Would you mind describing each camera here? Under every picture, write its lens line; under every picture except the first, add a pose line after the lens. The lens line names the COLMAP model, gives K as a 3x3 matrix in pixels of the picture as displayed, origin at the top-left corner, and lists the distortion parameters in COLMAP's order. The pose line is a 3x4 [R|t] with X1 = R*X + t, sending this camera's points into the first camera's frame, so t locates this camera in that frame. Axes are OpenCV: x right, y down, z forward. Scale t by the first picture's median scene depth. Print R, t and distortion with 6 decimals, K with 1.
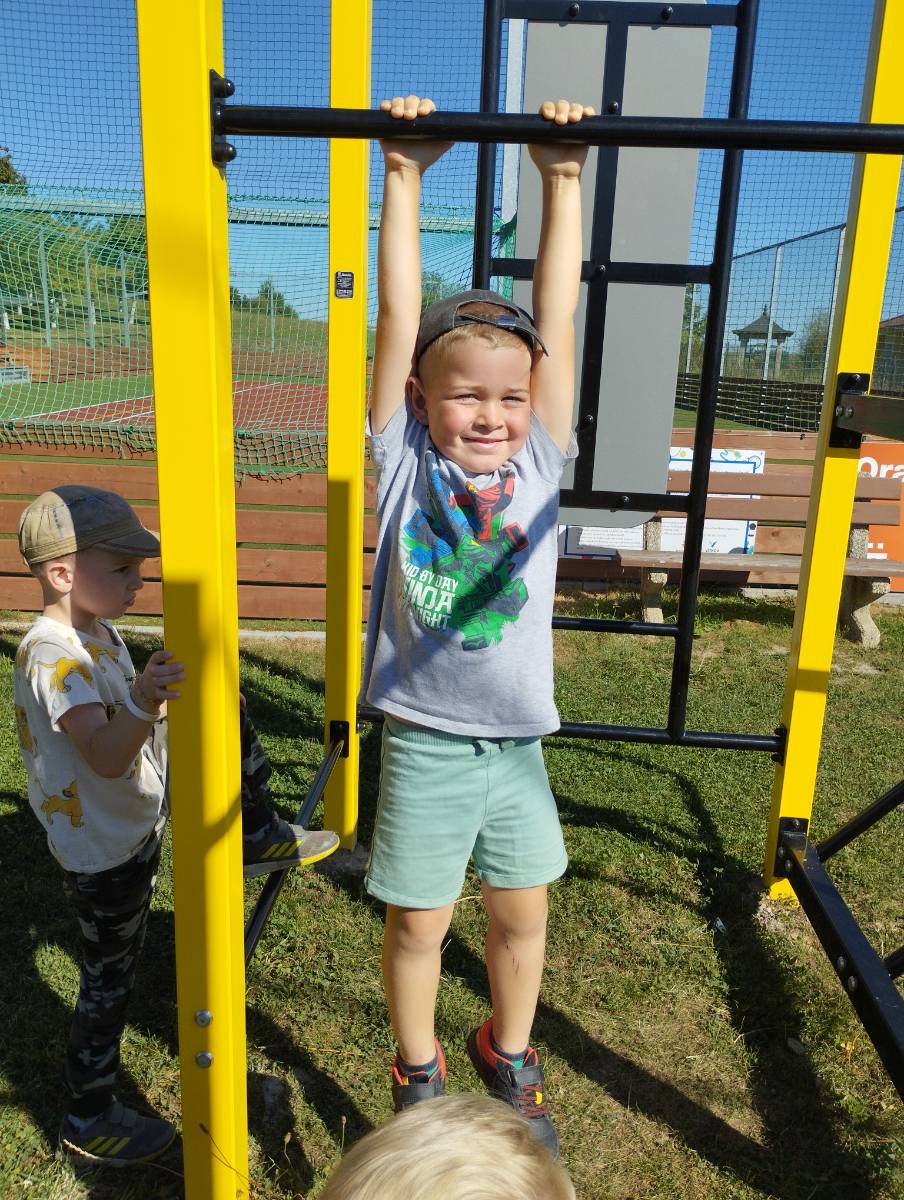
lens RADIAL K [[1005.2, 0, 450.7], [0, 1005.2, 596.2], [0, 0, 1]] dist [0.062822, -0.072097]
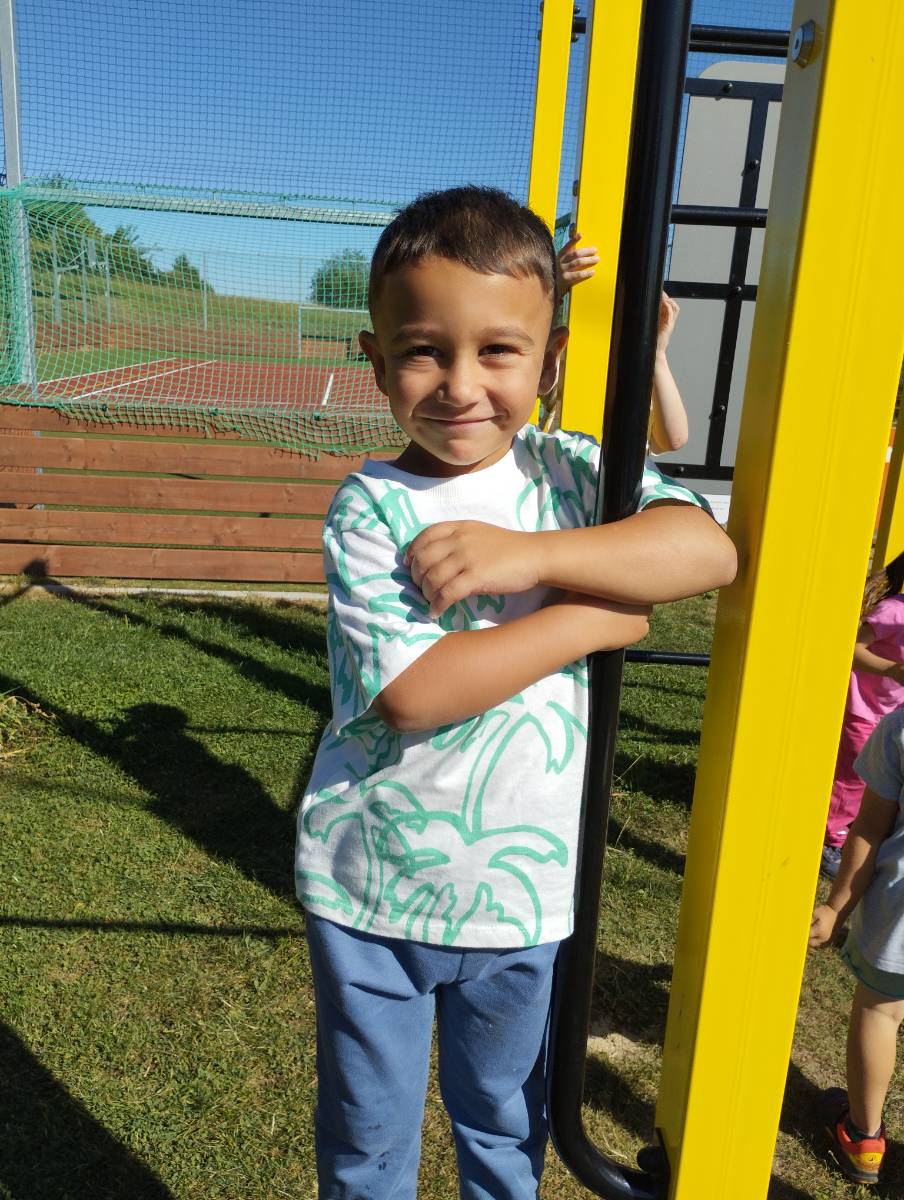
lens RADIAL K [[1007.1, 0, 449.5], [0, 1007.1, 590.5], [0, 0, 1]] dist [0.053950, -0.073479]
pose [[0.995600, -0.011555, 0.092991, -0.189081], [0.010064, 0.999813, 0.016484, 0.015398], [-0.093164, -0.015476, 0.995531, -0.132615]]
